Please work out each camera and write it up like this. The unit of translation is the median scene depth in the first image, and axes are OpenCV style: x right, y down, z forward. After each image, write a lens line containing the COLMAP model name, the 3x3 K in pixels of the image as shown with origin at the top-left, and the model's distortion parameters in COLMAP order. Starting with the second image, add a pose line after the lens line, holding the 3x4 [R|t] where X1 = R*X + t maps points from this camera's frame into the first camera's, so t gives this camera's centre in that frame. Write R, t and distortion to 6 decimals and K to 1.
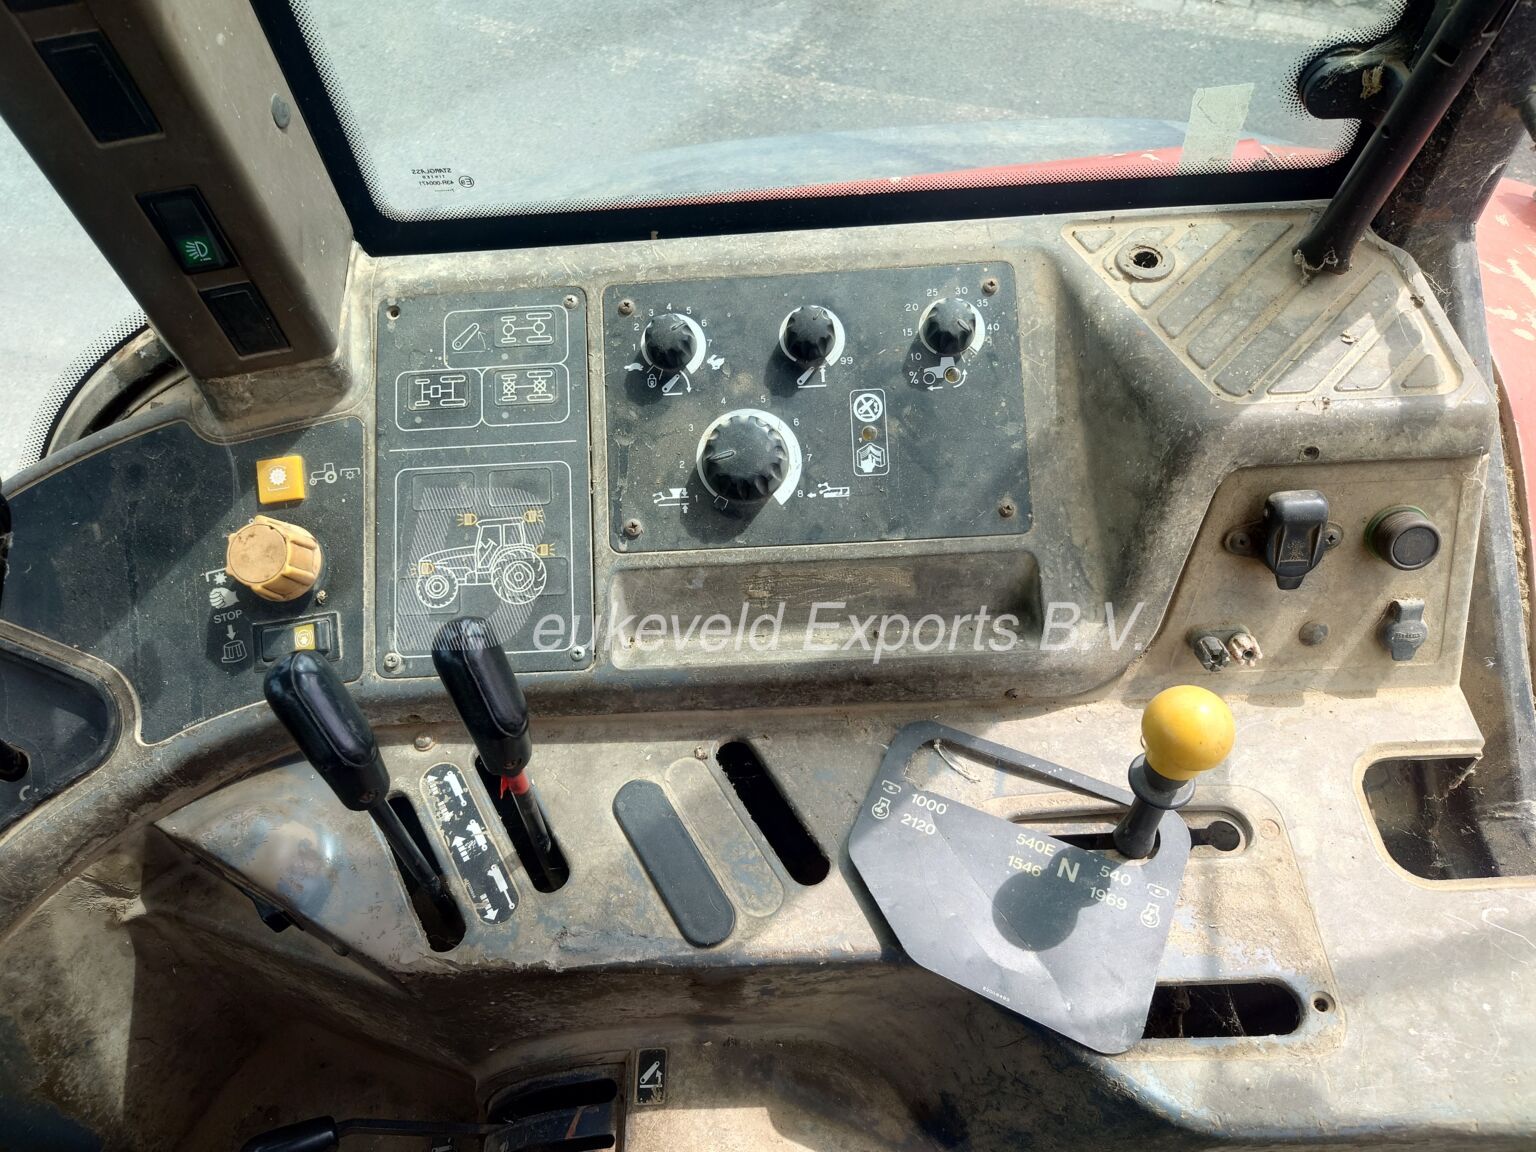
lens RADIAL K [[1065.8, 0, 773.4], [0, 1065.8, 574.2], [0, 0, 1]] dist [-0.007821, 0.013157]
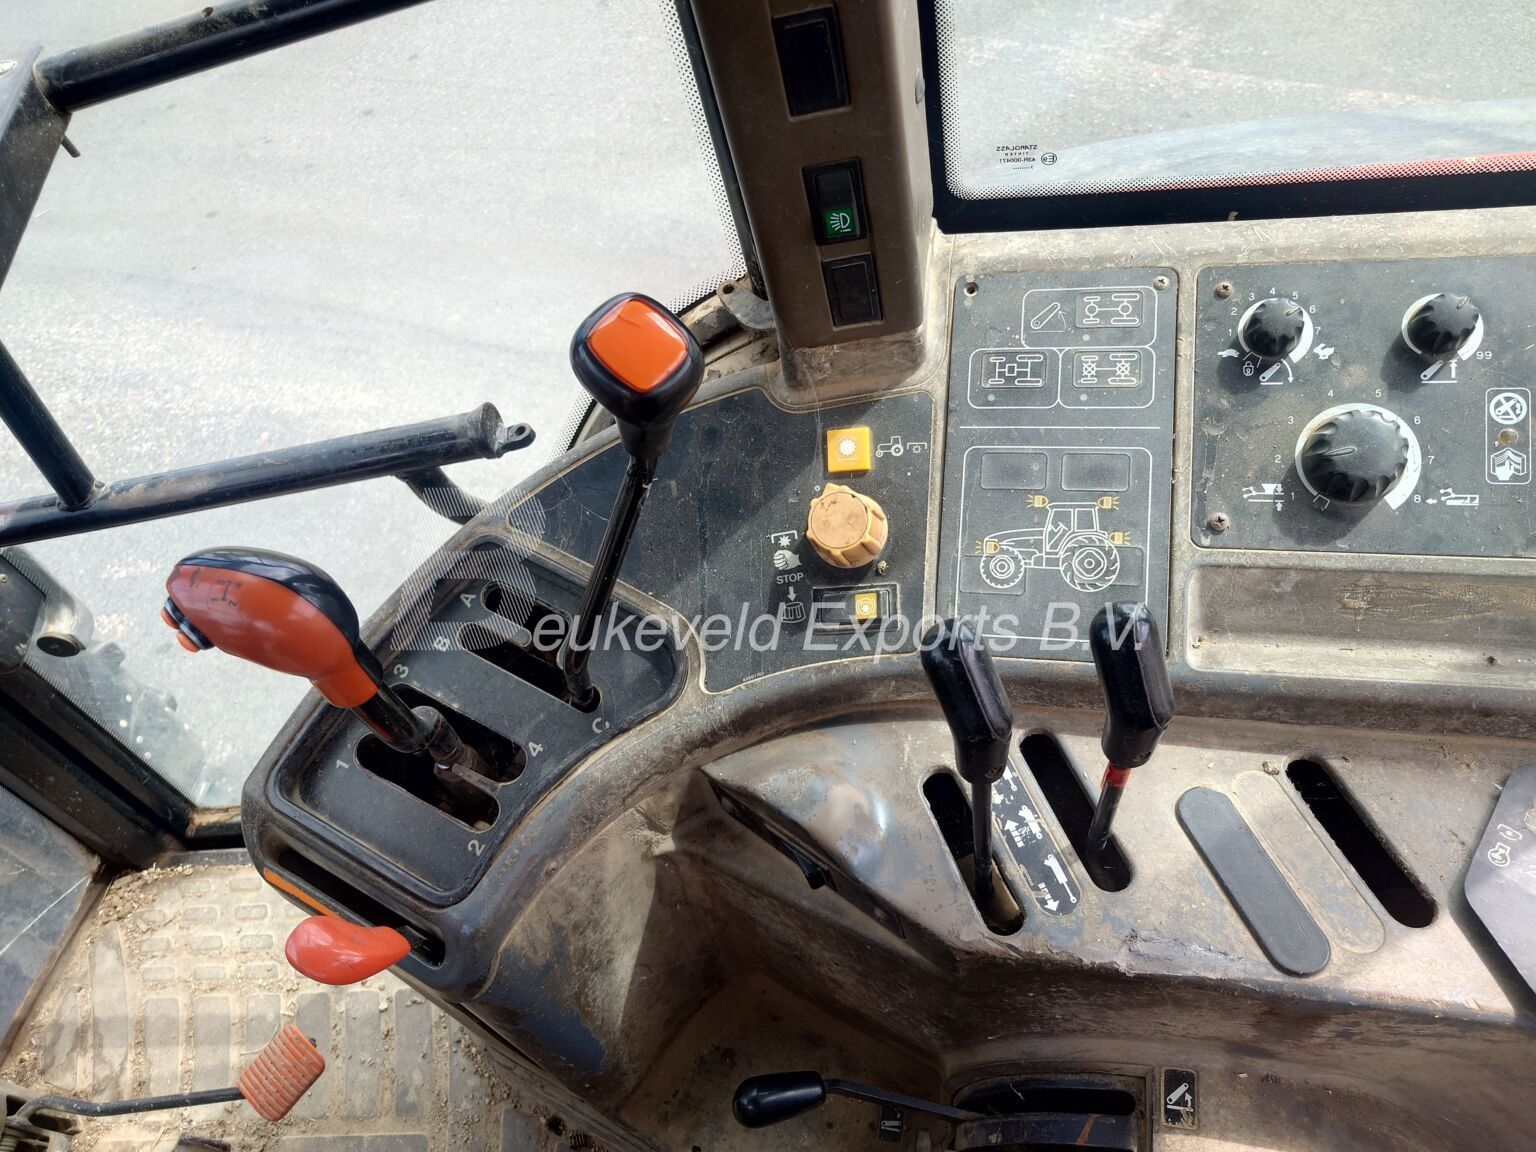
lens RADIAL K [[1065.8, 0, 775.8], [0, 1065.8, 574.2], [0, 0, 1]] dist [-0.007821, 0.013157]
pose [[0.970158, 0.086072, -0.226681, -0.291534], [-0.085529, 0.996261, 0.012234, 0.024227], [0.226887, 0.007519, 0.973892, -0.012768]]
